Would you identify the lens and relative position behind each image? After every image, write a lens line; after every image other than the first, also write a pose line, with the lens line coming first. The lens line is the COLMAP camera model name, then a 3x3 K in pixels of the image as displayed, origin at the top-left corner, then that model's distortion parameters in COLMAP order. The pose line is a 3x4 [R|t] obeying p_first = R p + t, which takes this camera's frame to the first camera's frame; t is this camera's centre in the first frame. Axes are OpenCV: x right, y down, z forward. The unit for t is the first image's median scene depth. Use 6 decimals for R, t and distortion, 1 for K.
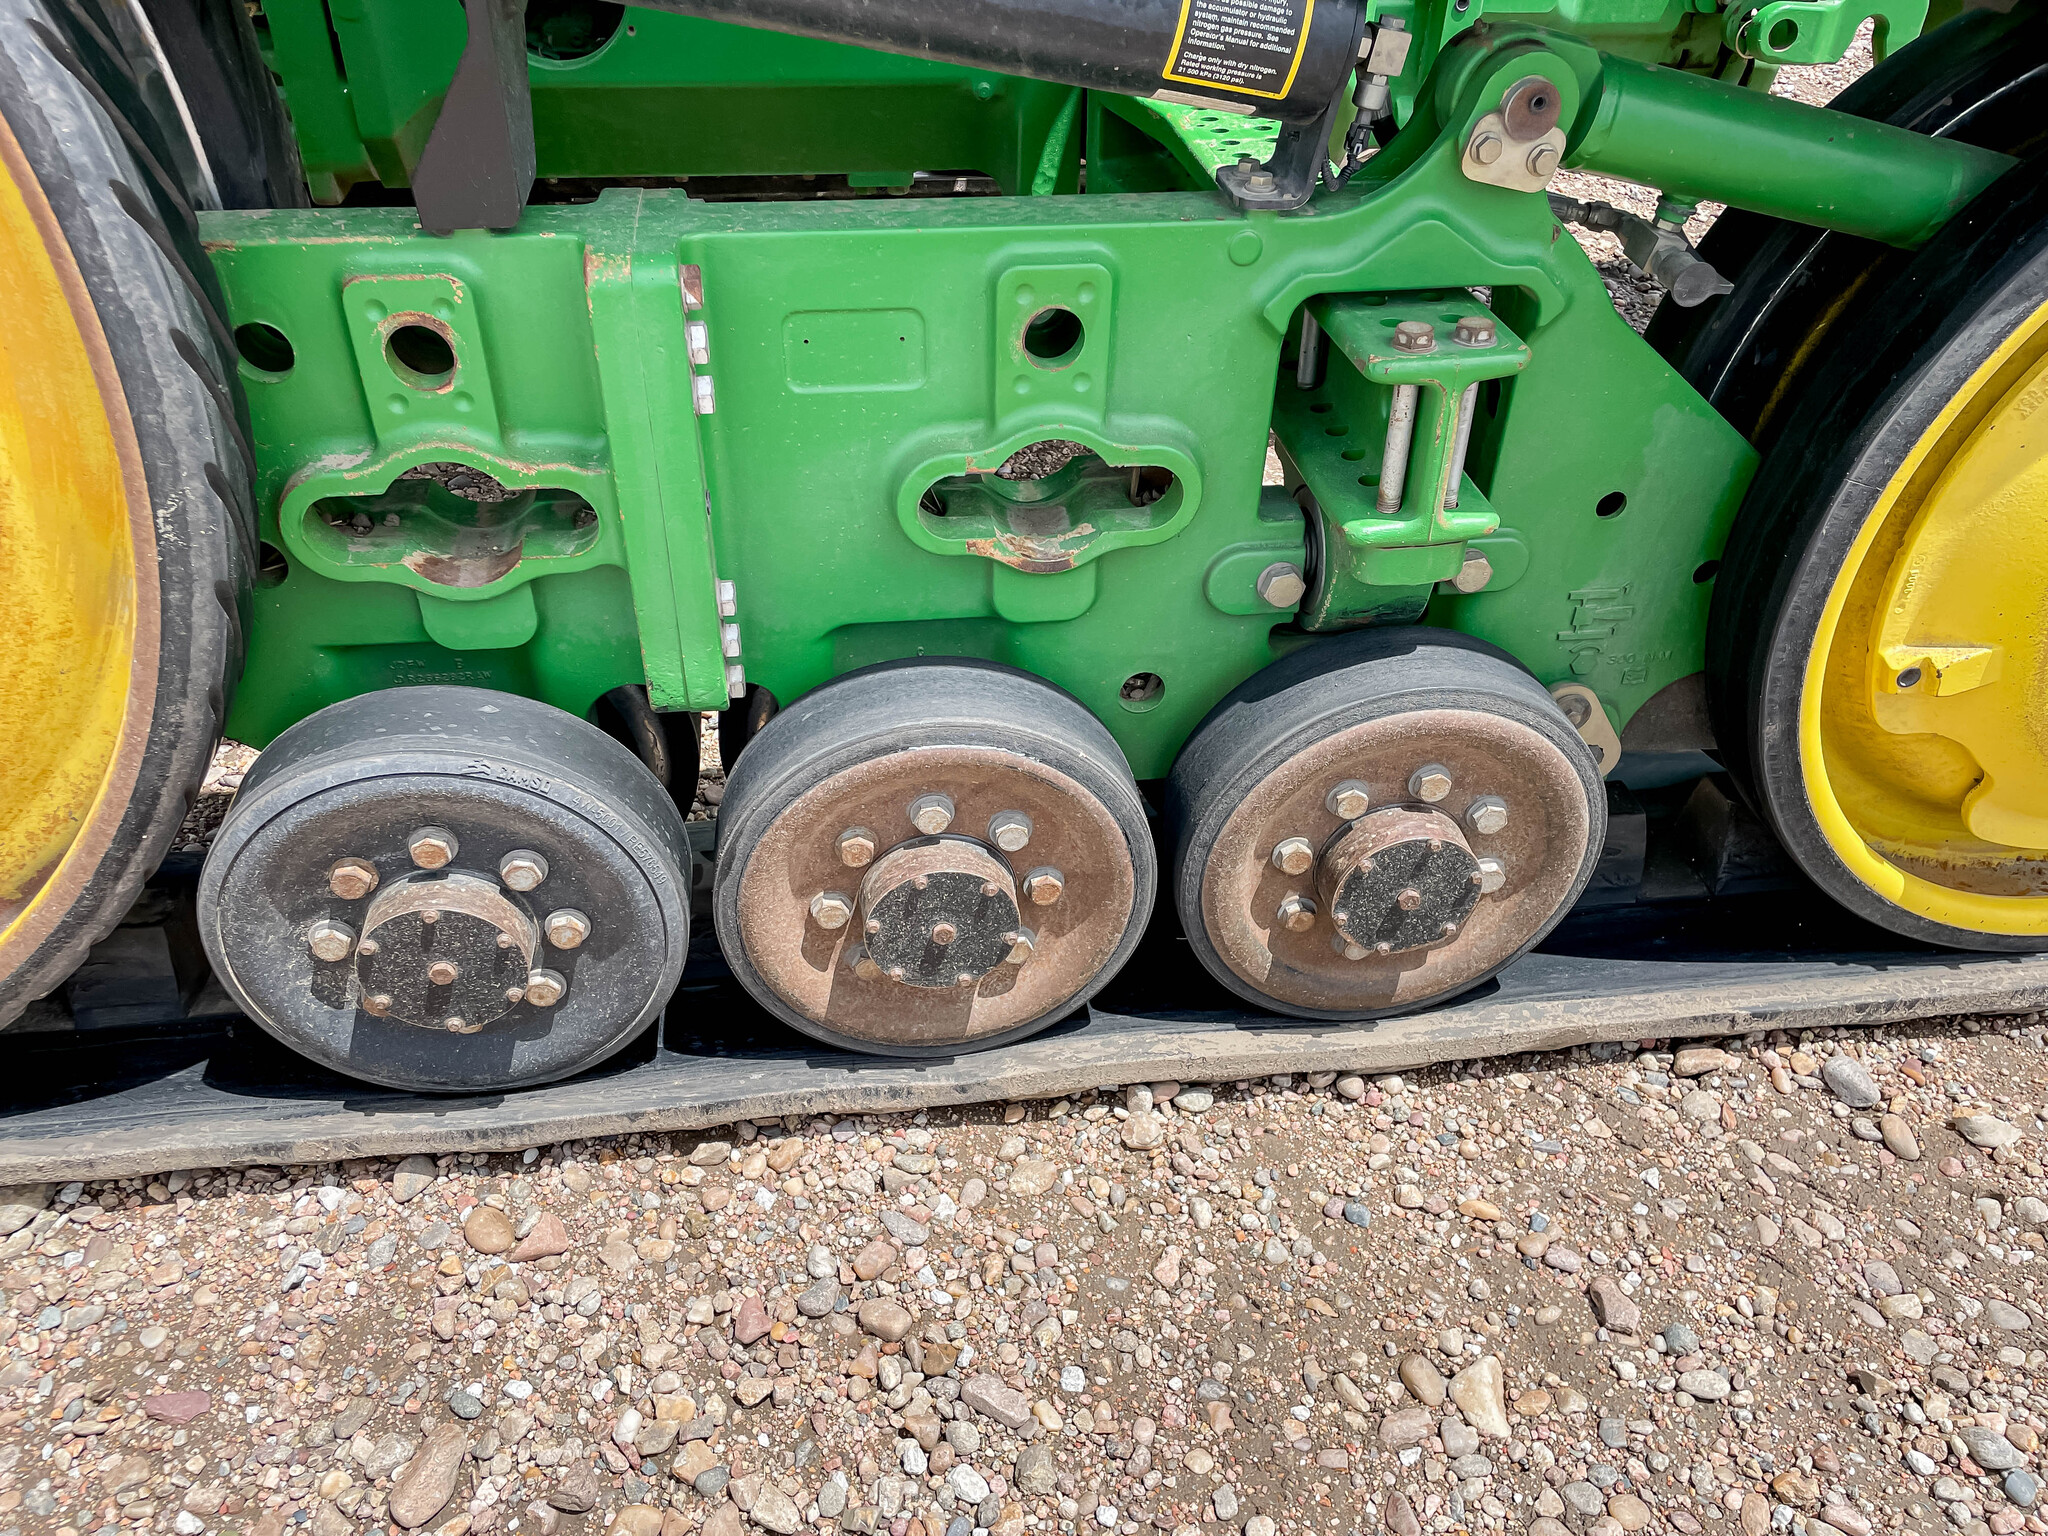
lens RADIAL K [[1541.7, 0, 1002.8], [0, 1541.7, 777.1], [0, 0, 1]] dist [0.090139, -0.115026]
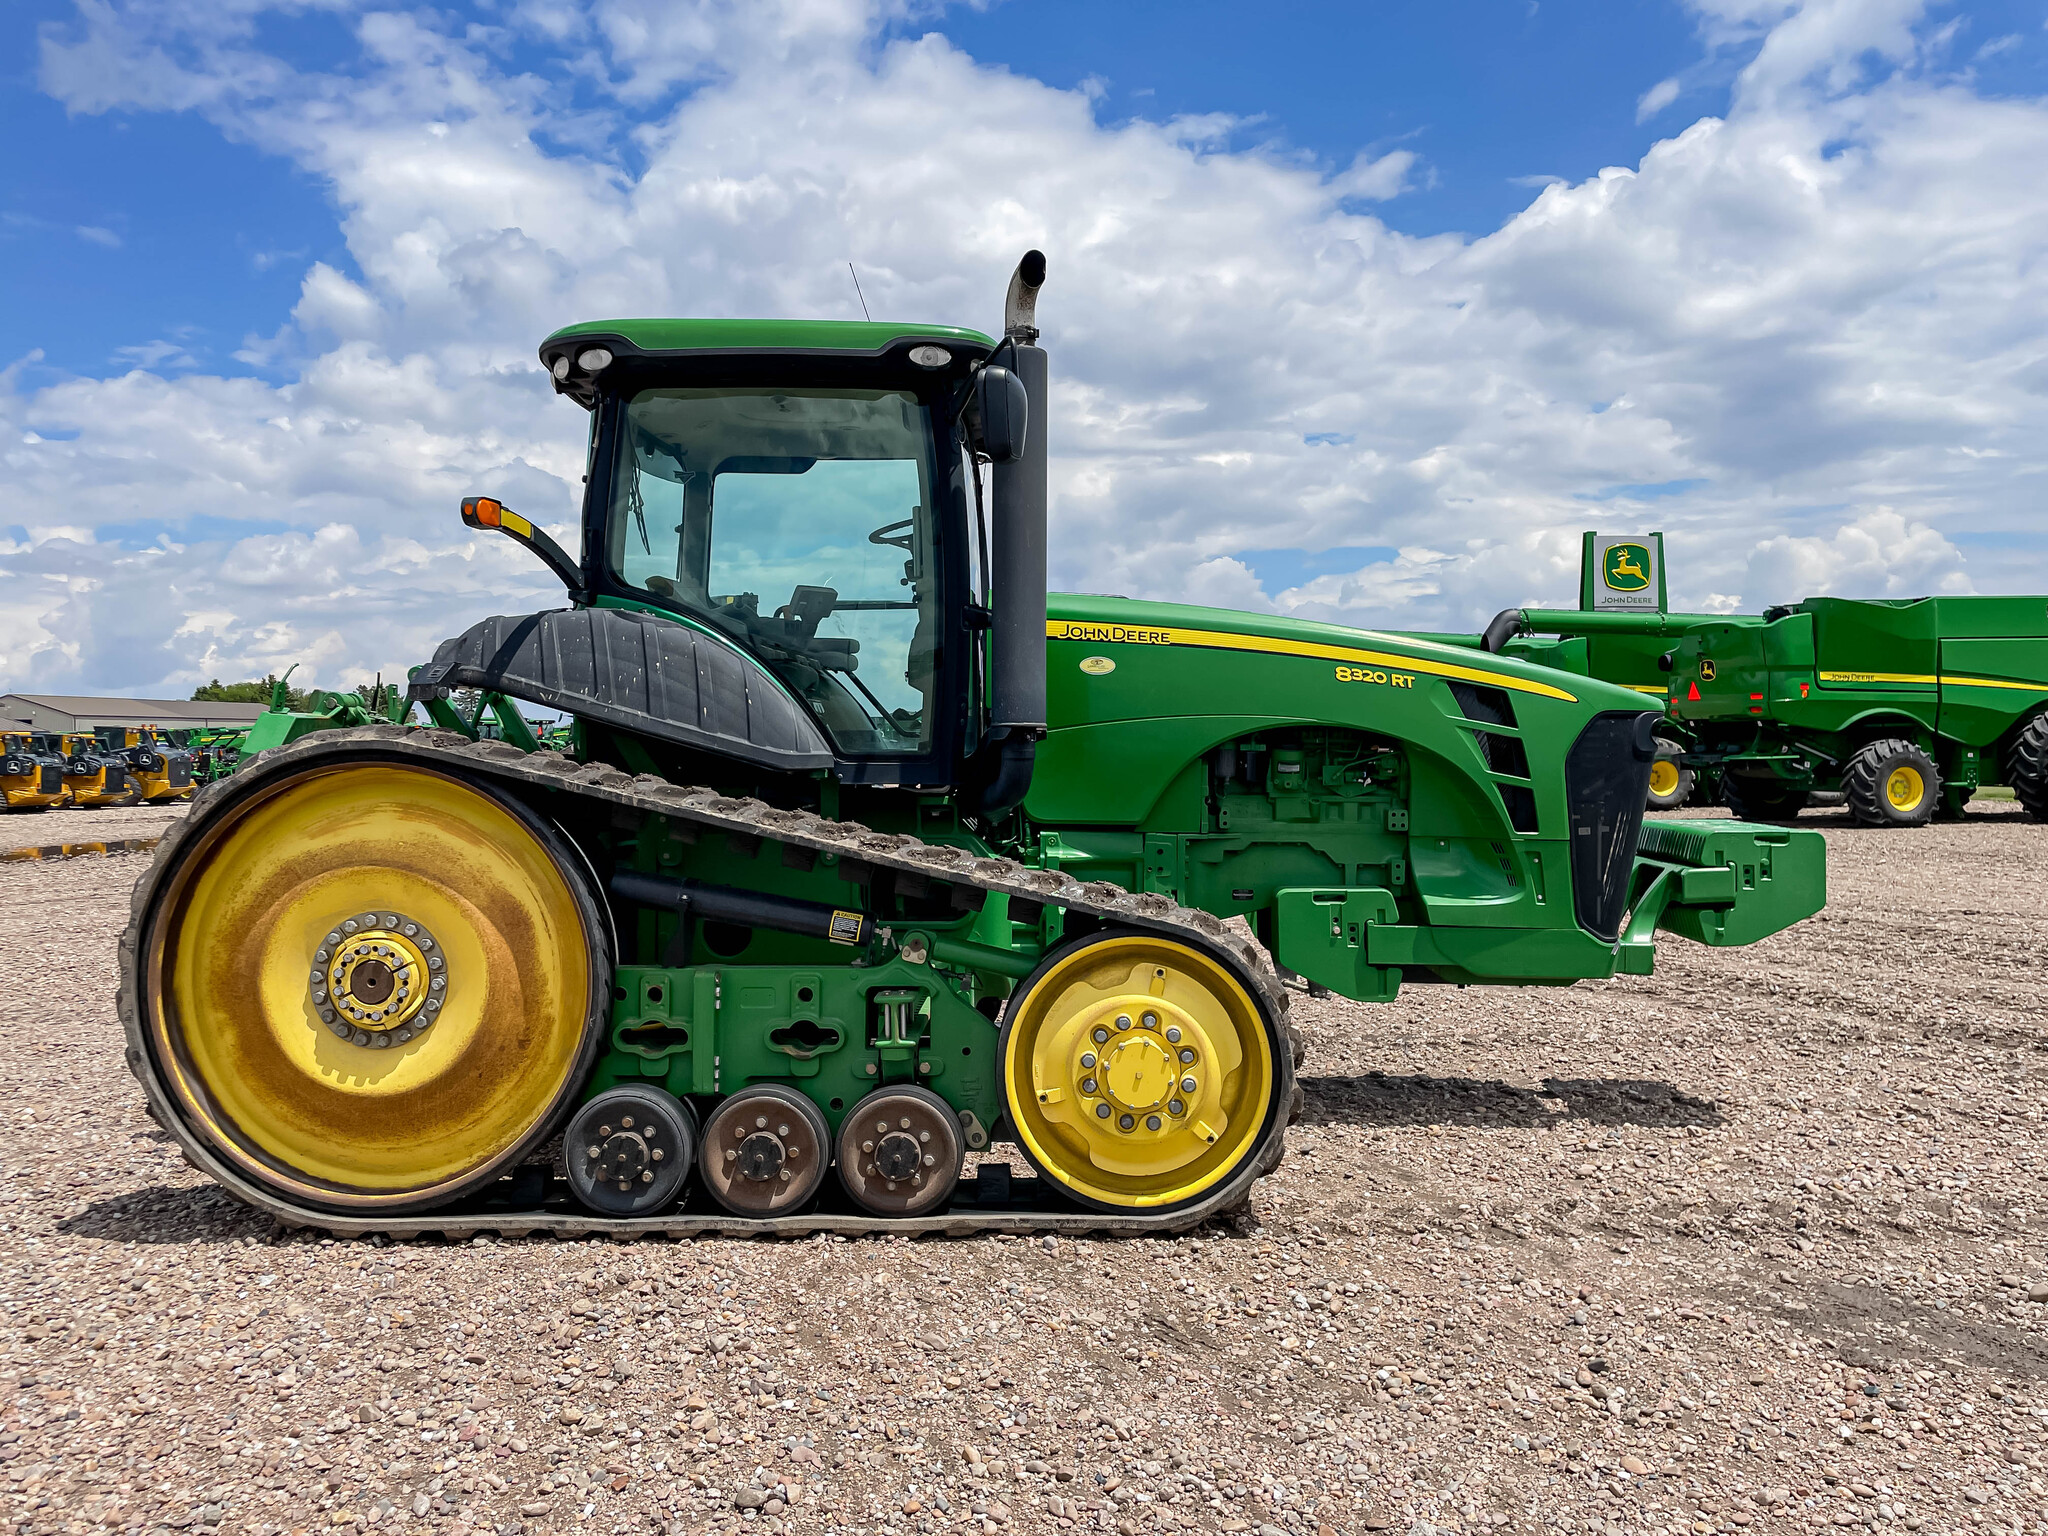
lens RADIAL K [[1550.0, 0, 1032.2], [0, 1550.0, 746.8], [0, 0, 1]] dist [0.080938, -0.101381]
pose [[0.988319, -0.012363, -0.151897, 1.096149], [-0.081435, 0.799636, -0.594937, 1.380477], [0.128817, 0.600357, 0.789289, -2.220498]]
